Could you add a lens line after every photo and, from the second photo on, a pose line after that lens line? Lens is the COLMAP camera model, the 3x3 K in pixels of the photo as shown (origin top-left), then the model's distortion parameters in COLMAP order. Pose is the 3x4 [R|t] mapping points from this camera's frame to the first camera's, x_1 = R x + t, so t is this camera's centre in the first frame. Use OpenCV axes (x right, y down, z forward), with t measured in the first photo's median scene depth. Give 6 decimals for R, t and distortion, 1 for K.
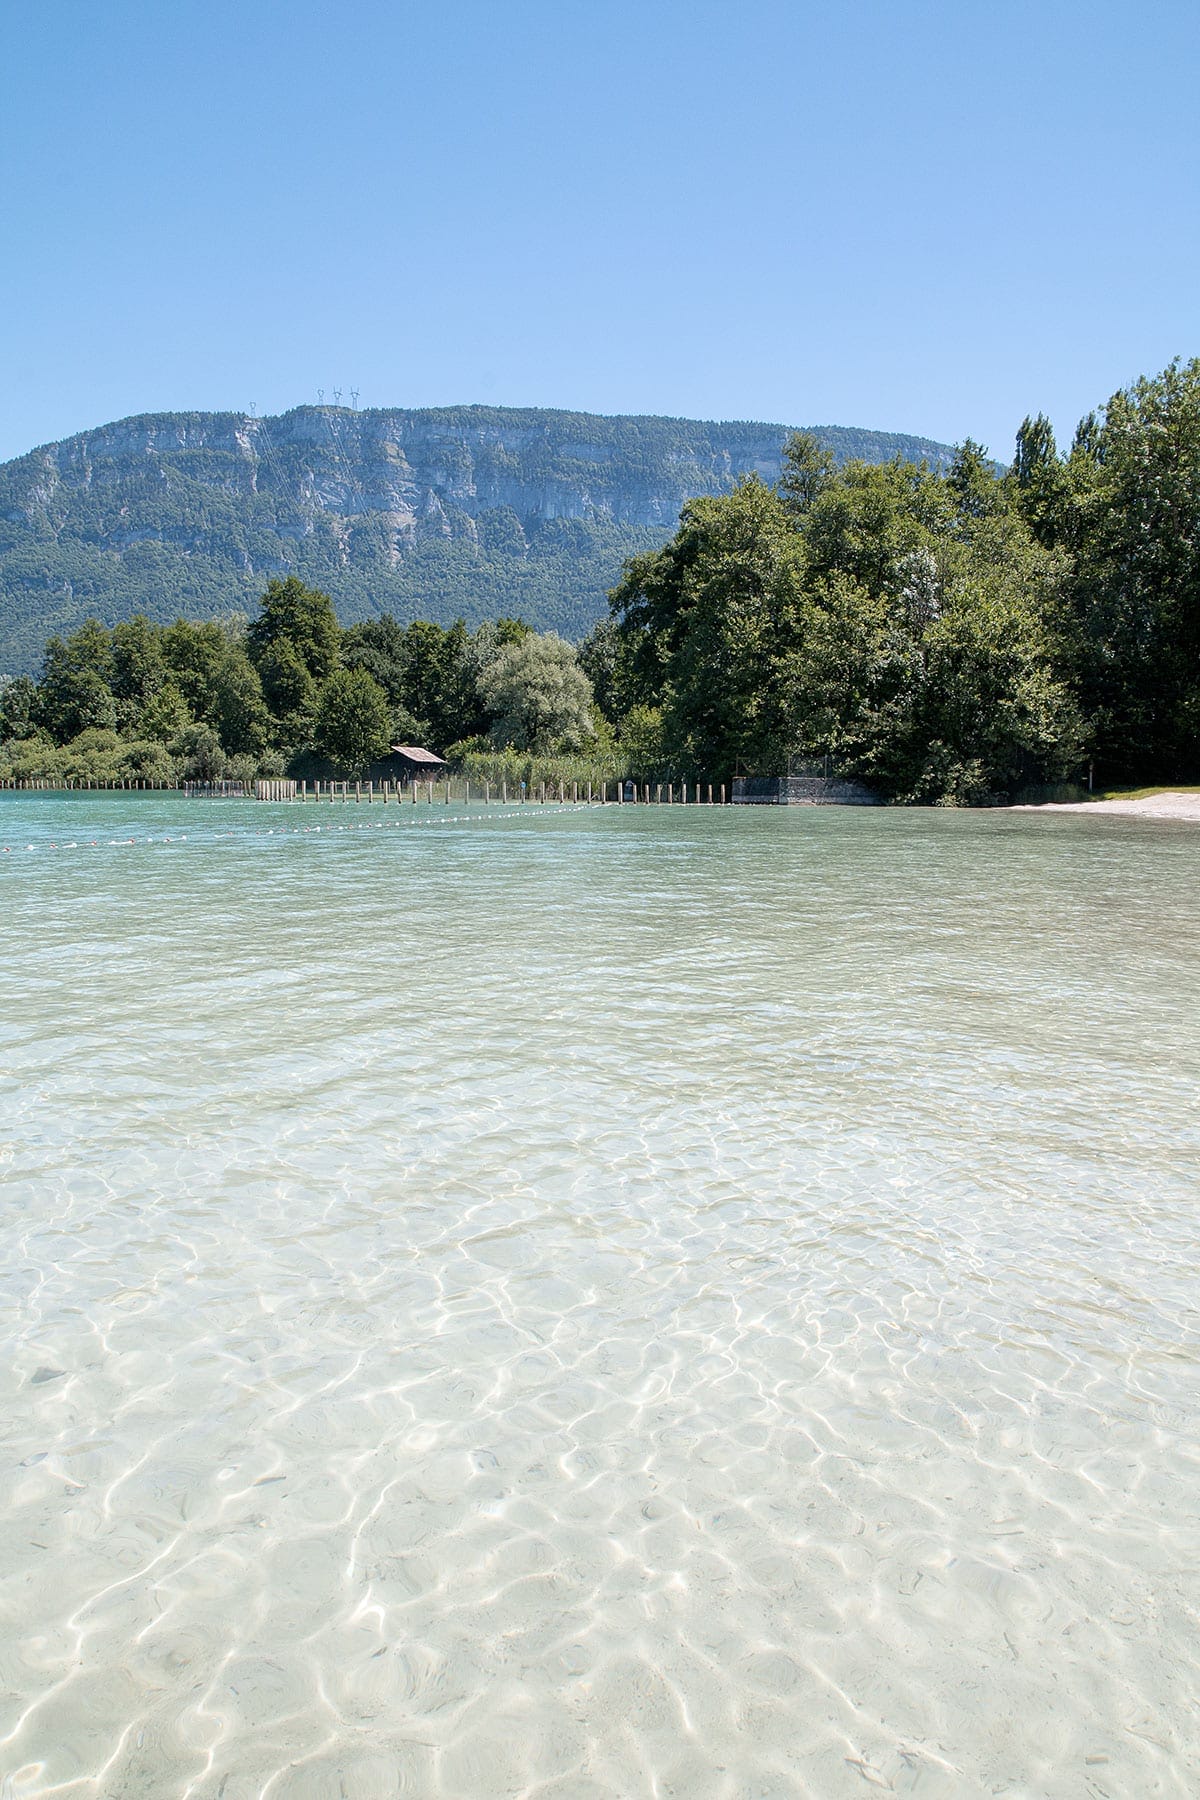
lens RADIAL K [[1483.6, 0, 600.0], [0, 1483.6, 900.0], [0, 0, 1]] dist [-0.127794, 0.113858]
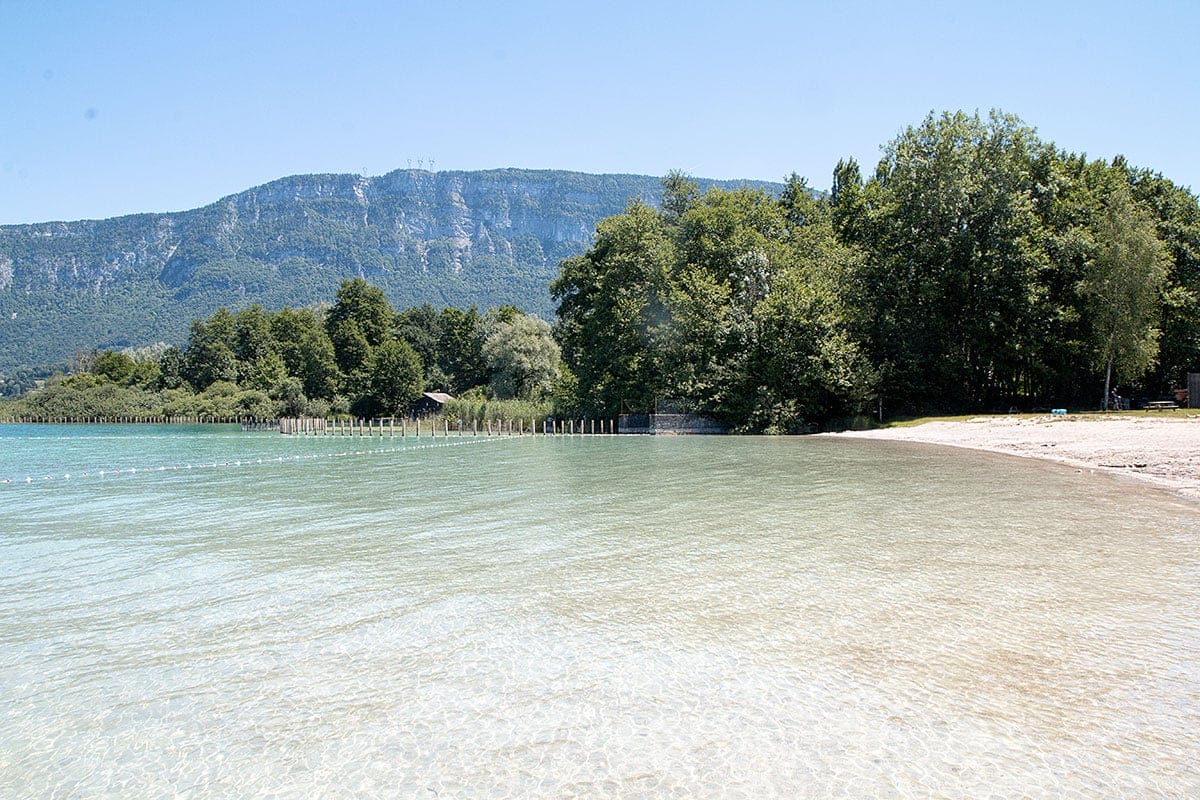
lens RADIAL K [[981.9, 0, 600.0], [0, 981.9, 400.0], [0, 0, 1]] dist [-0.125443, 0.110190]
pose [[0.999956, -0.009335, -0.000768, 0.034172], [0.009223, 0.995600, -0.093252, -0.005390], [0.001635, 0.093241, 0.995642, 0.043188]]
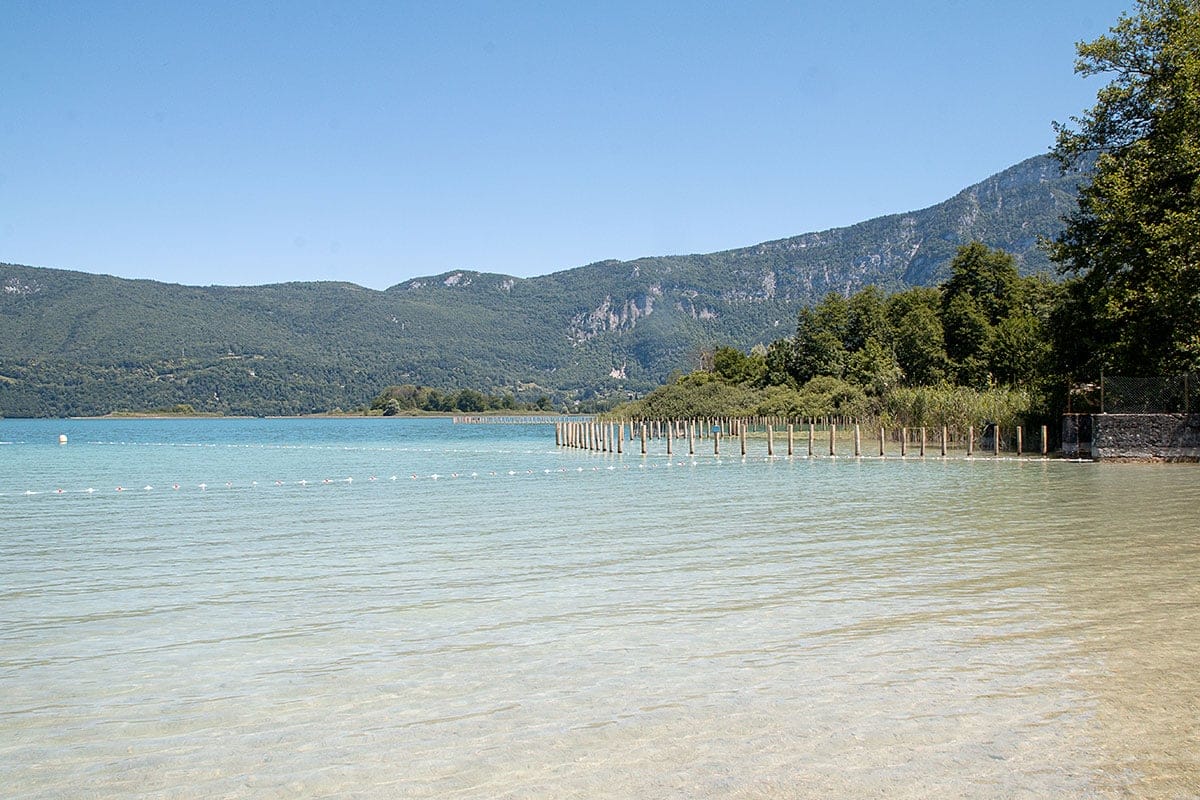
lens RADIAL K [[981.9, 0, 600.0], [0, 981.9, 400.0], [0, 0, 1]] dist [-0.125443, 0.110190]
pose [[0.719463, -0.018691, -0.694280, 0.110086], [-0.047793, 0.995936, -0.076338, -0.022331], [0.692885, 0.088104, 0.715645, 0.264004]]
